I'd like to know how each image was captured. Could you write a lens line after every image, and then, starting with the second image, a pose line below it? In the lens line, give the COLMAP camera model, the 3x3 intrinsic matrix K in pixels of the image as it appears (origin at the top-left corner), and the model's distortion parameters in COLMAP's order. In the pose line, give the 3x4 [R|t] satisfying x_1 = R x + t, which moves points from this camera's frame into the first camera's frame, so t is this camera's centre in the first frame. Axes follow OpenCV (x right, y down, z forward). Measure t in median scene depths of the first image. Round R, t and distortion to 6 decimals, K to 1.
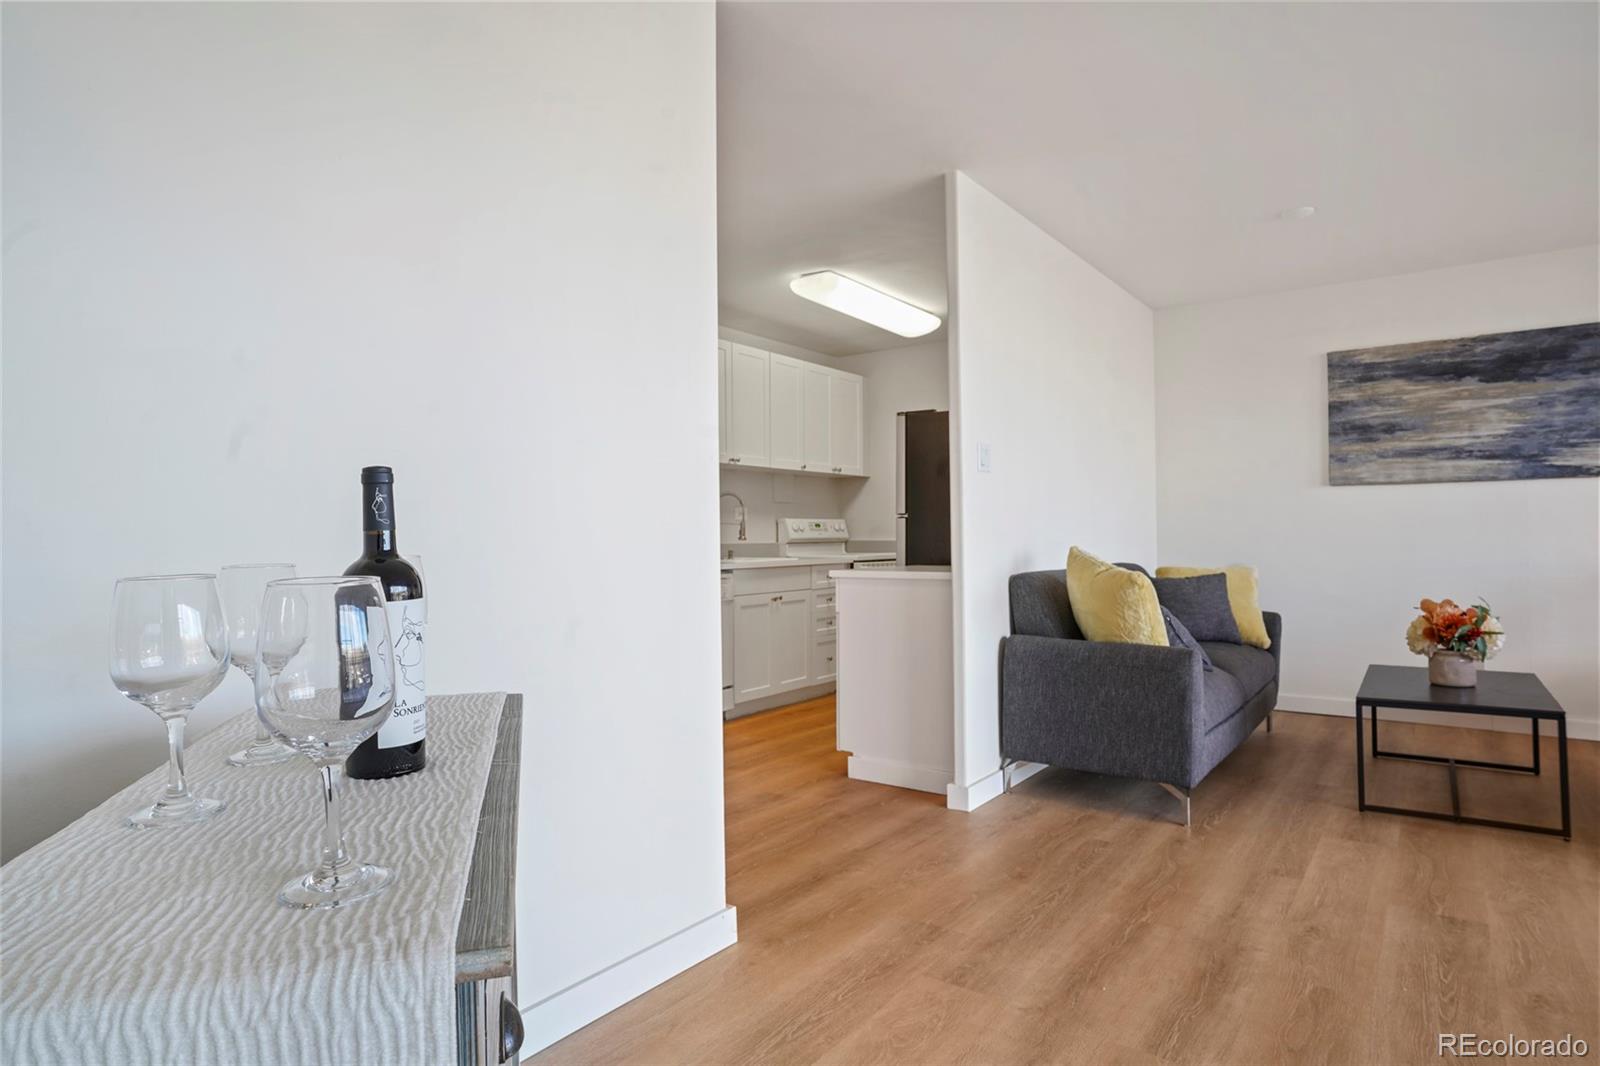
lens RADIAL K [[891.7, 0, 802.1], [0, 891.7, 527.9], [0, 0, 1]] dist [-0.052323, 0.044021]
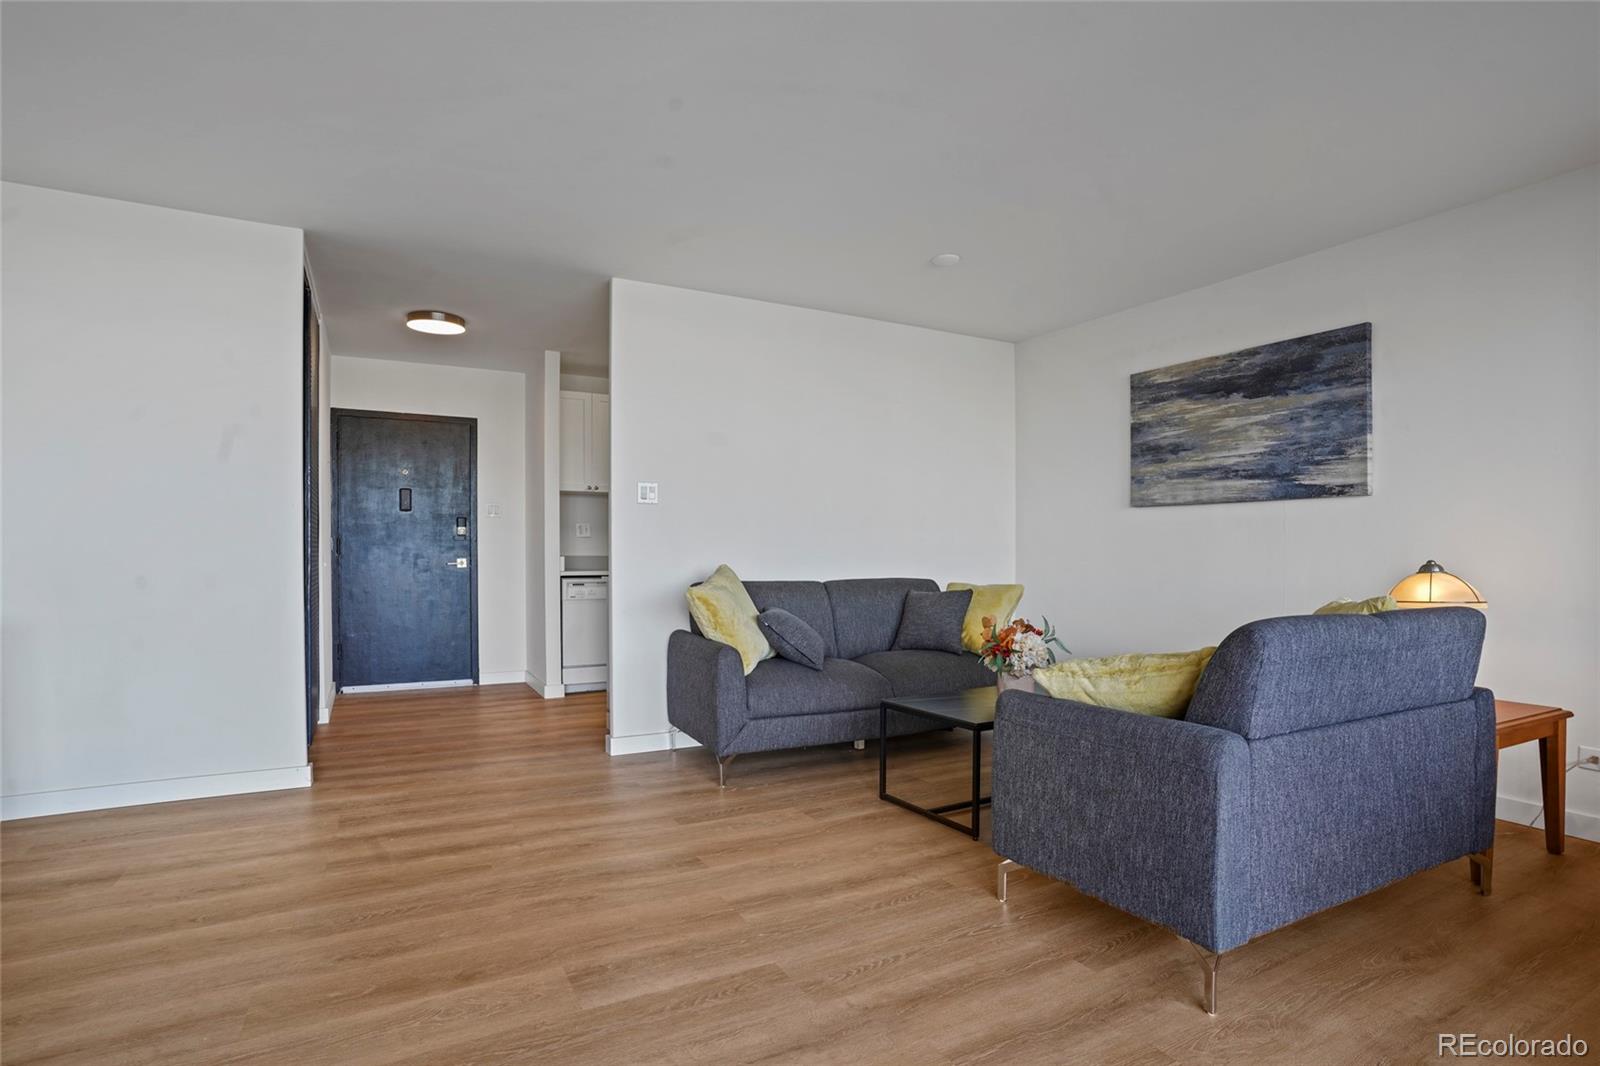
lens RADIAL K [[795.7, 0, 798.6], [0, 795.7, 563.1], [0, 0, 1]] dist [-0.086086, 0.046763]
pose [[0.905827, 0.017992, -0.423265, 0.712191], [-0.006610, 0.999576, 0.028342, -0.007683], [0.423595, -0.022875, 0.905563, 0.027556]]
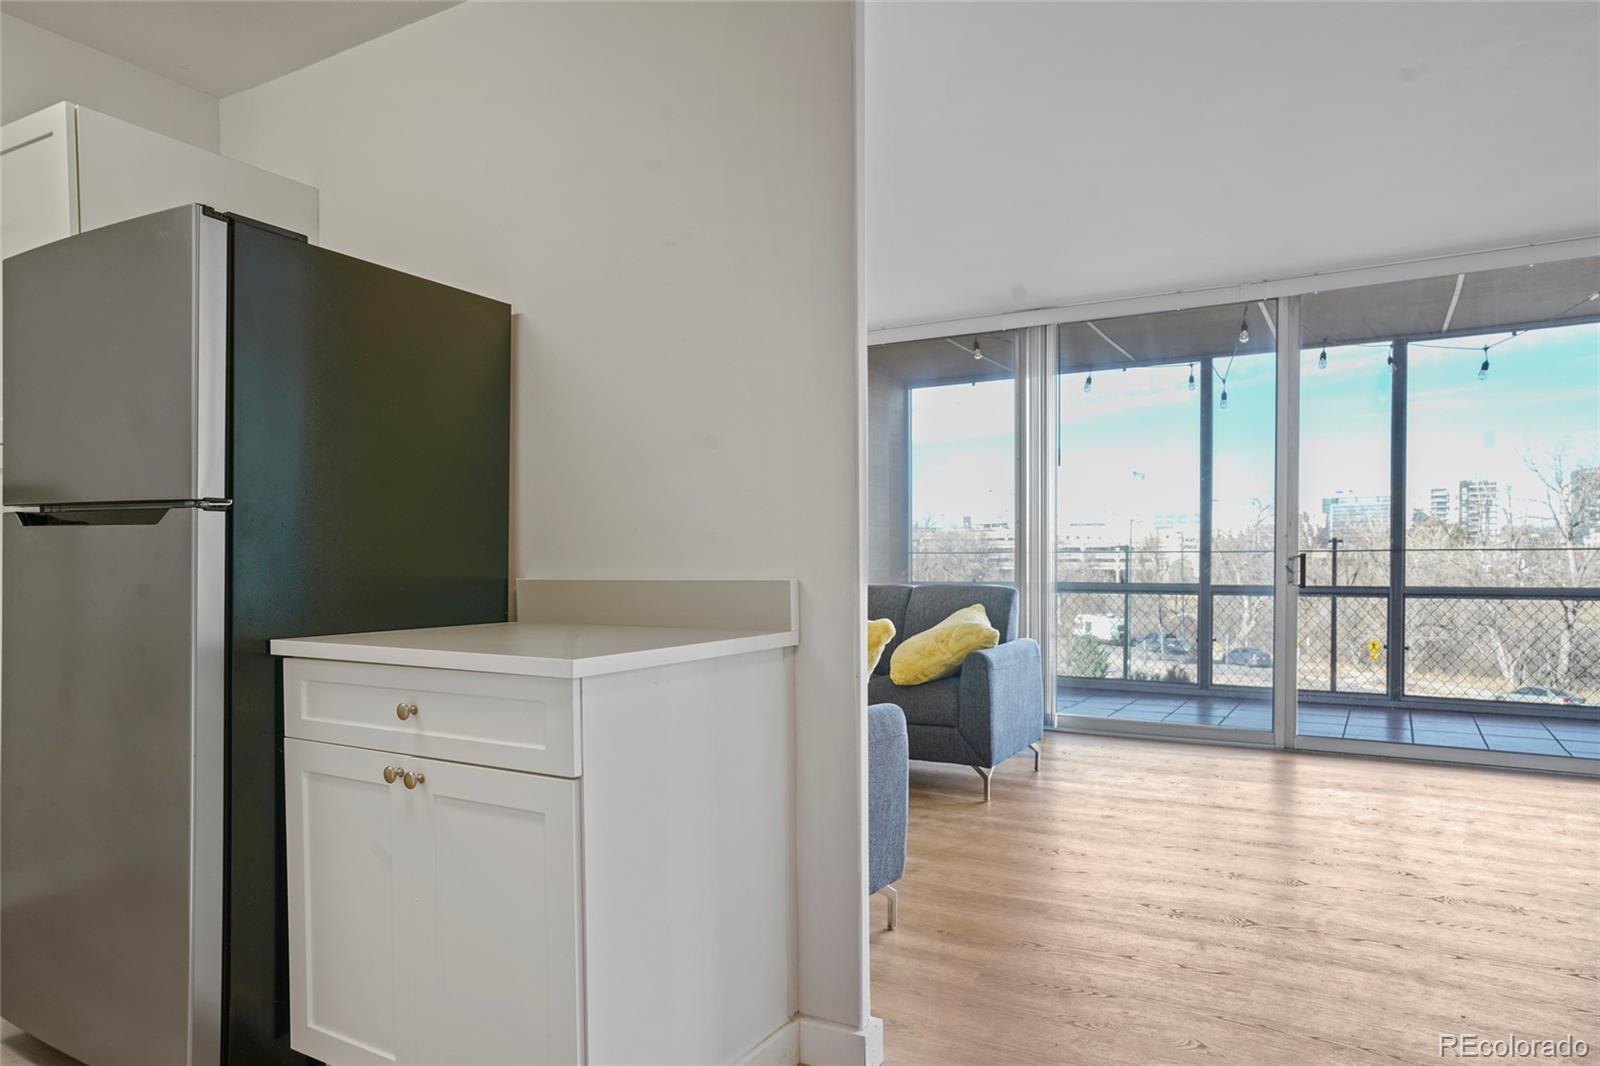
lens RADIAL K [[1003.6, 0, 781.8], [0, 1003.6, 575.8], [0, 0, 1]] dist [0.001391, 0.015844]
pose [[-0.084205, -0.012805, 0.996366, -0.314052], [-0.004792, 0.999911, 0.012446, 0.008997], [-0.996437, -0.003727, -0.084258, 0.834322]]
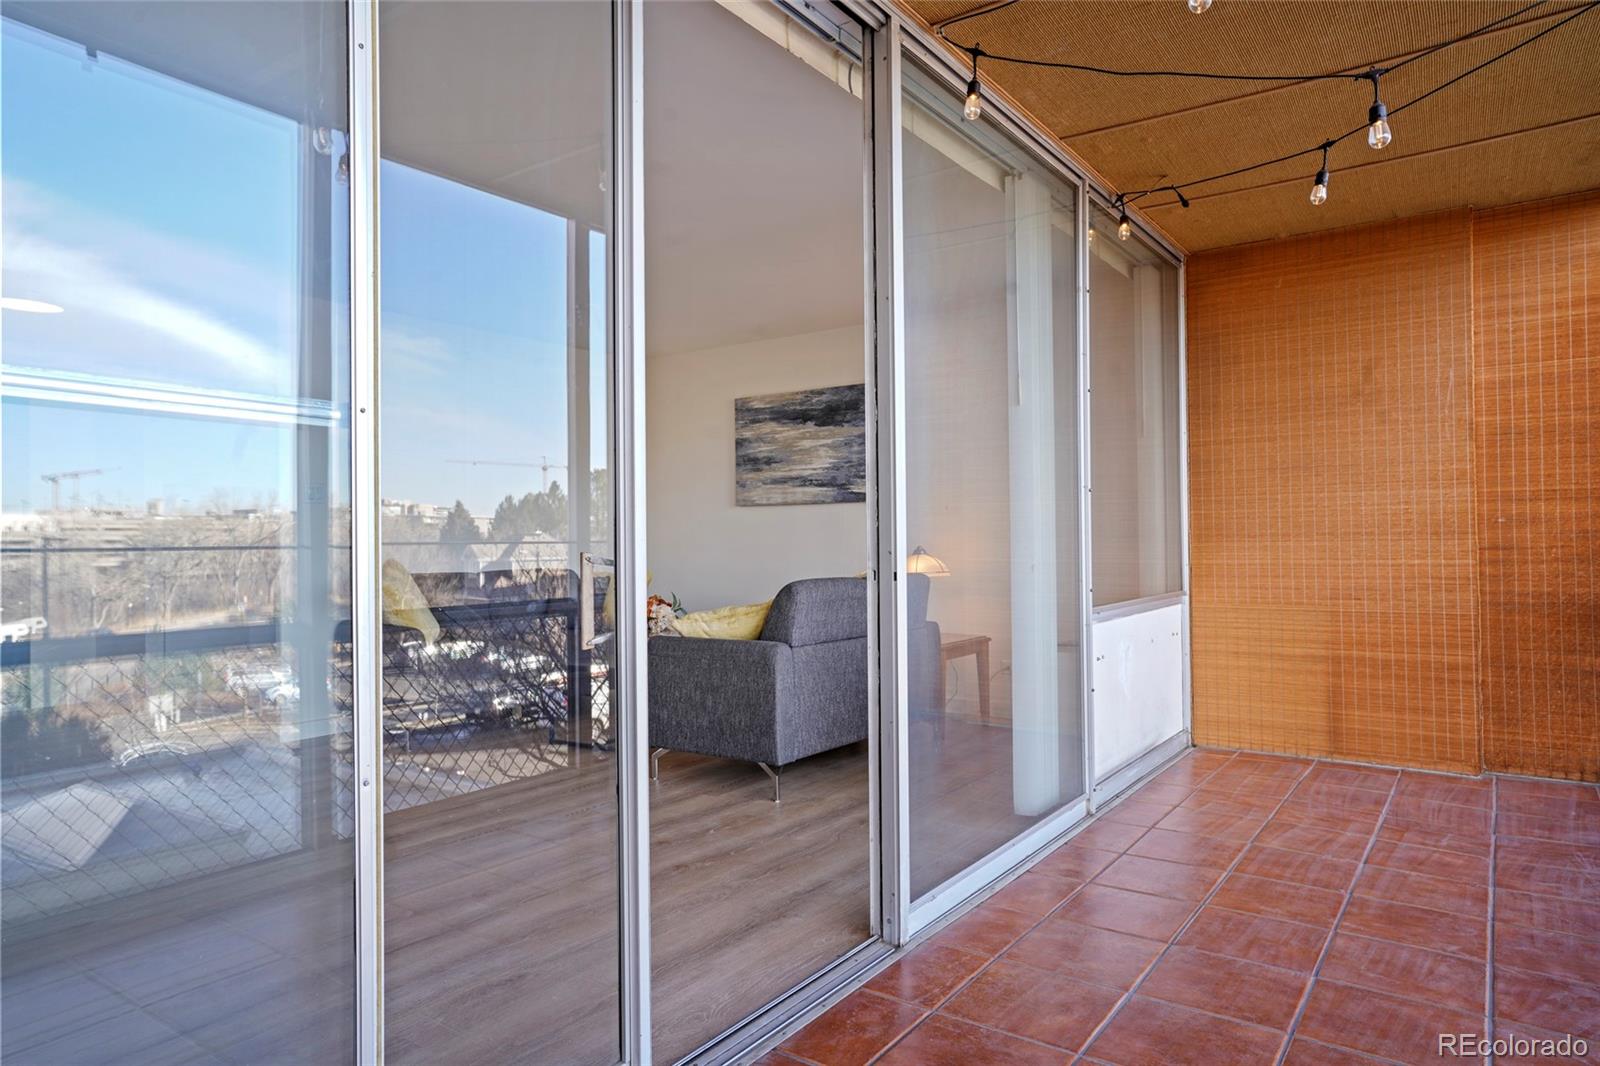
lens RADIAL K [[984.0, 0, 797.8], [0, 984.0, 530.8], [0, 0, 1]] dist [-0.040961, 0.054009]
pose [[0.999939, -0.001870, 0.010840, 0.751050], [0.001867, 0.999998, 0.000248, -0.015272], [-0.010841, -0.000227, 0.999941, -0.431306]]
